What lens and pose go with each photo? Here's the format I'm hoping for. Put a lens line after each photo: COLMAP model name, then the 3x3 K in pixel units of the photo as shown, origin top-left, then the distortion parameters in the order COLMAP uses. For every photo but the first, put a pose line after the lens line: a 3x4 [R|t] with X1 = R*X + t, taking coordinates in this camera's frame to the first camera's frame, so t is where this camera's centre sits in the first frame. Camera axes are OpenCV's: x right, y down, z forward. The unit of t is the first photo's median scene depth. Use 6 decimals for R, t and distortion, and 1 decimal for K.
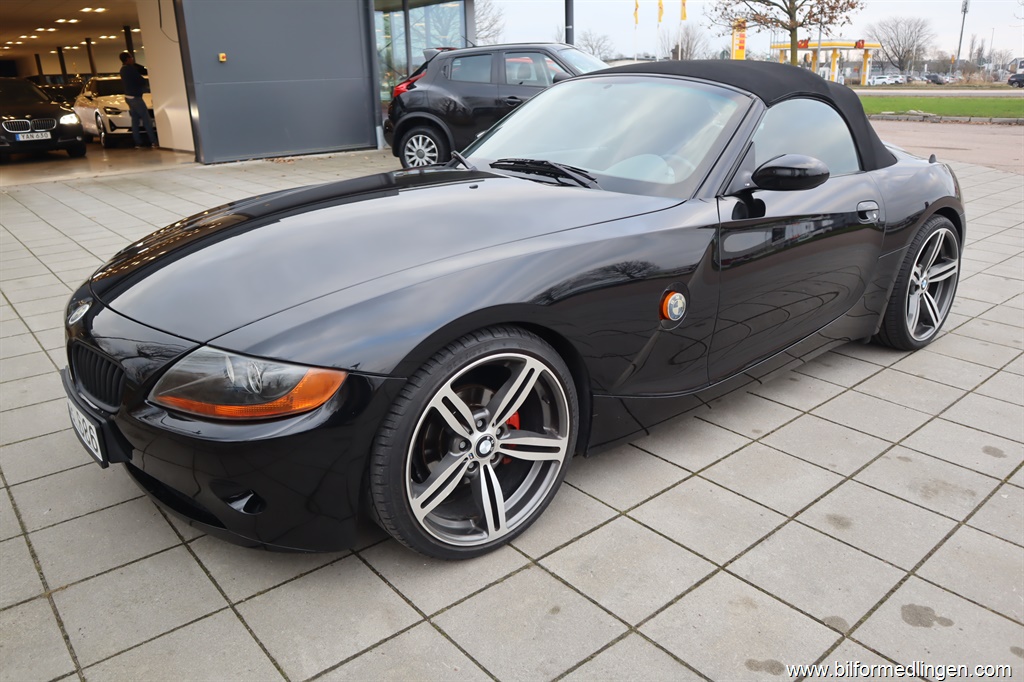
lens RADIAL K [[767.6, 0, 513.5], [0, 767.6, 348.3], [0, 0, 1]] dist [-0.085373, 0.052199]
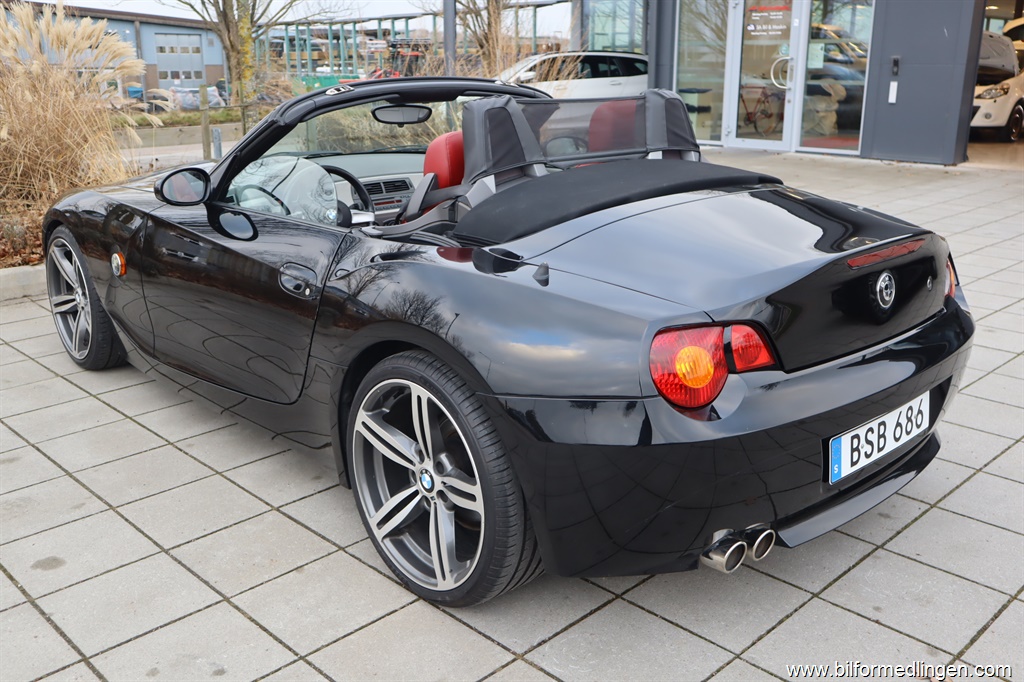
lens RADIAL K [[954.0, 0, 512.2], [0, 954.0, 339.6], [0, 0, 1]] dist [-0.012975, 0.000000]
pose [[0.083783, 0.307029, -0.948005, 1.769562], [-0.343931, 0.901799, 0.261668, -0.568501], [0.935250, 0.304125, 0.181152, 1.366672]]
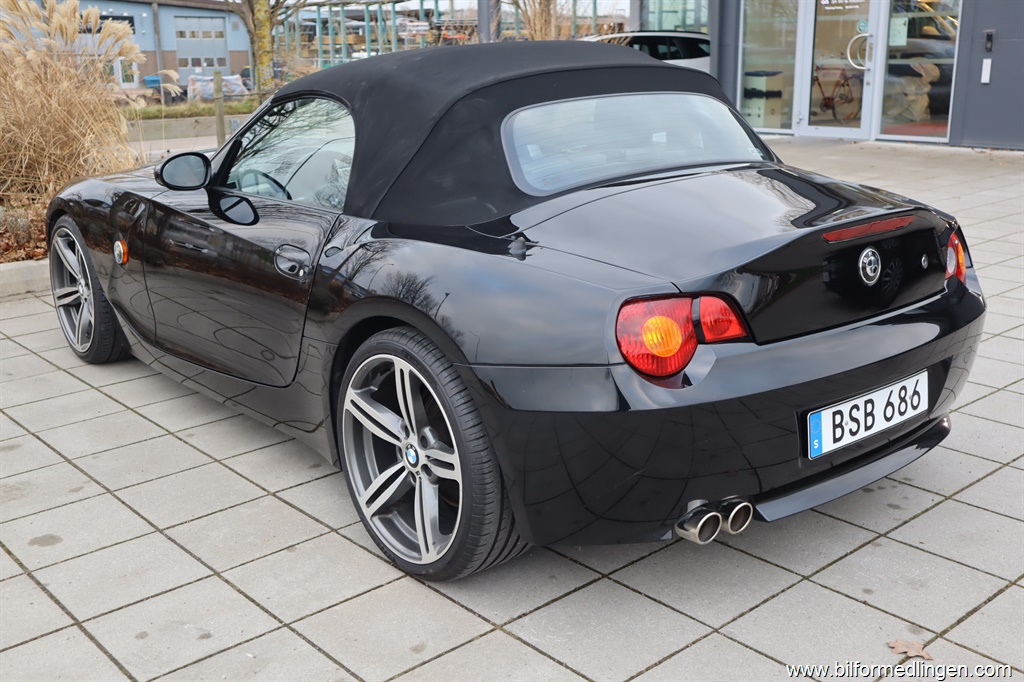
lens RADIAL K [[1080.6, 0, 512.2], [0, 1080.6, 339.8], [0, 0, 1]] dist [0.013340, 0.000000]
pose [[0.030292, 0.290849, -0.956289, 1.928473], [-0.331865, 0.905383, 0.264854, -0.593931], [0.942840, 0.309336, 0.123949, 1.430098]]
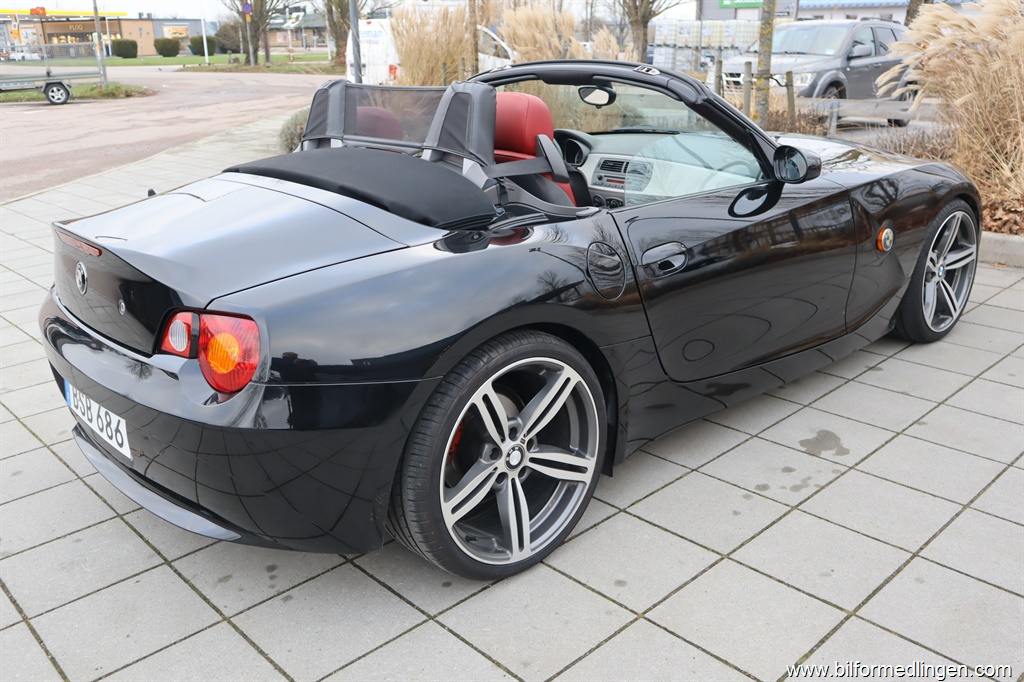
lens RADIAL K [[877.8, 0, 513.4], [0, 877.8, 335.1], [0, 0, 1]] dist [-0.052455, 0.028414]
pose [[-0.995563, 0.073001, -0.059373, 0.430450], [0.019463, 0.777082, 0.629099, -1.039924], [0.092063, 0.625152, -0.775055, 2.730143]]
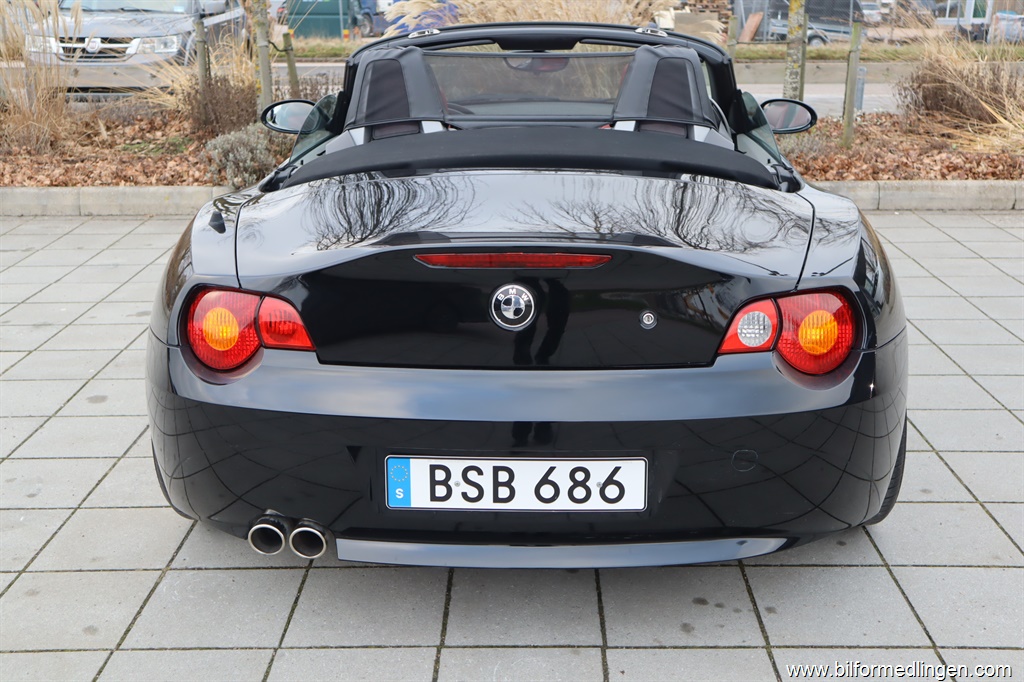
lens RADIAL K [[1133.5, 0, 513.0], [0, 1133.5, 334.5], [0, 0, 1]] dist [0.012917, 0.000000]
pose [[-0.644799, 0.254882, -0.720603, 1.541821], [-0.245026, 0.824083, 0.510734, -0.958509], [0.724014, 0.505887, -0.468916, 2.354623]]
